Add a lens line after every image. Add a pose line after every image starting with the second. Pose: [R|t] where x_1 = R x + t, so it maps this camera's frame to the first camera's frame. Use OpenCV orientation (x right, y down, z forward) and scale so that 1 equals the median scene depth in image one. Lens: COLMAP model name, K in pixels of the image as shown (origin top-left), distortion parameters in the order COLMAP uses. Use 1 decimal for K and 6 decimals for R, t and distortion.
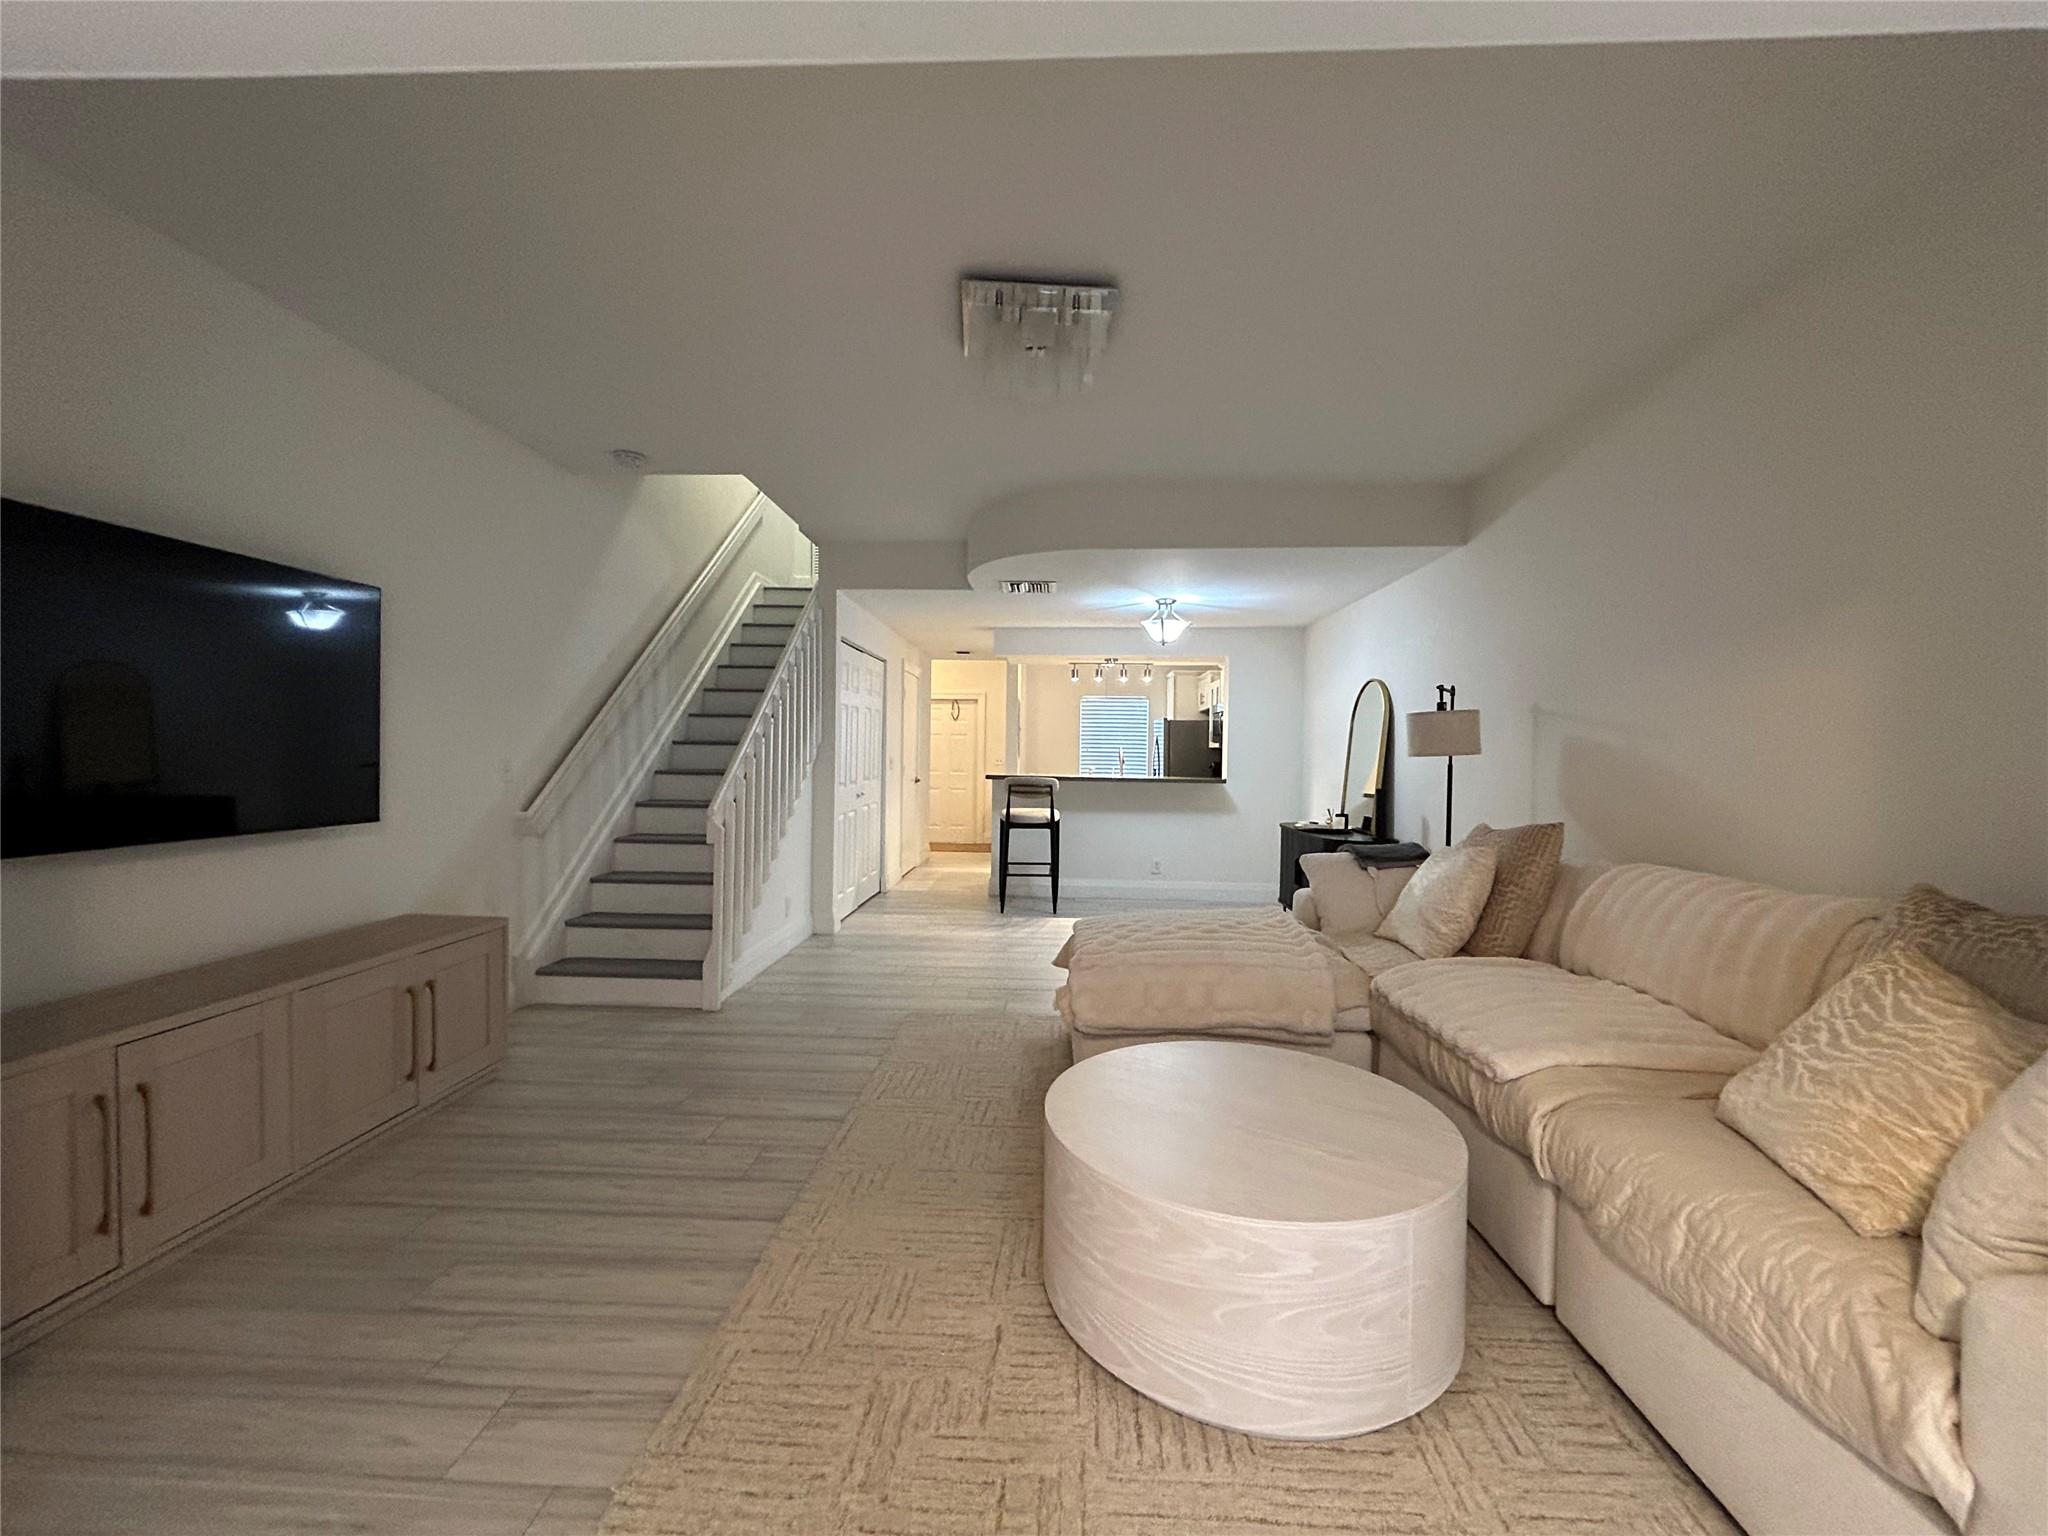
lens RADIAL K [[828.0, 0, 1026.9], [0, 828.0, 766.4], [0, 0, 1]] dist [0.000998, -0.000045]
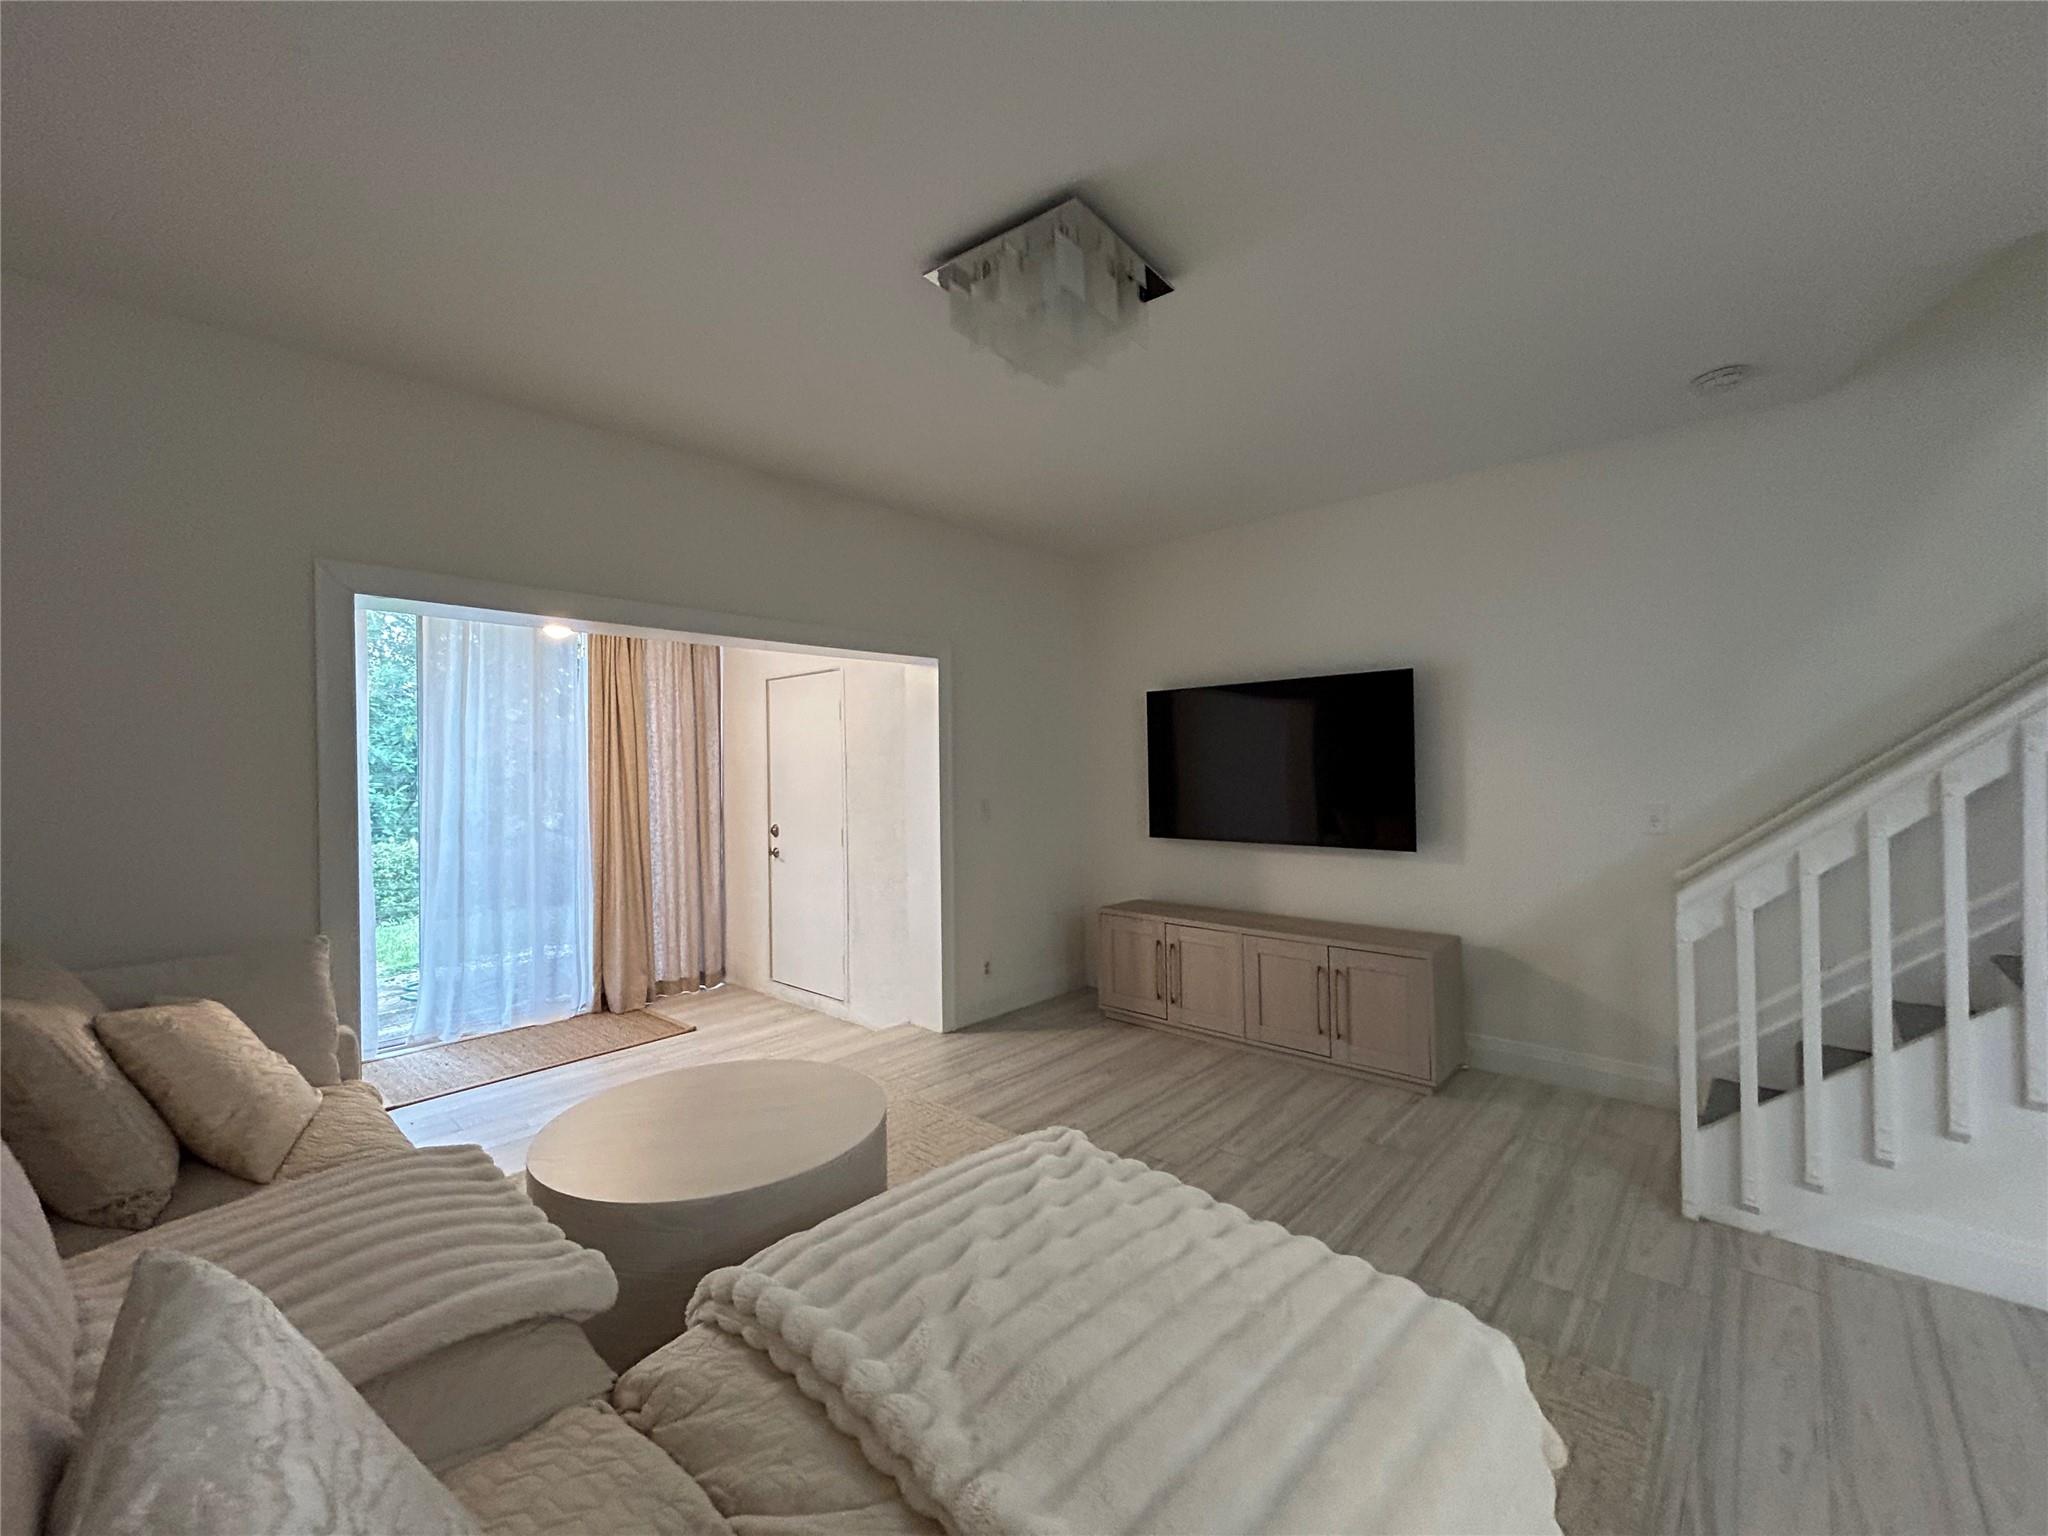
lens RADIAL K [[828.0, 0, 1026.9], [0, 828.0, 766.4], [0, 0, 1]] dist [0.000998, -0.000045]
pose [[-0.648050, -0.005713, -0.761576, 0.691670], [-0.005950, 0.999979, -0.002438, -0.070000], [0.761574, 0.002951, -0.648071, 1.648095]]
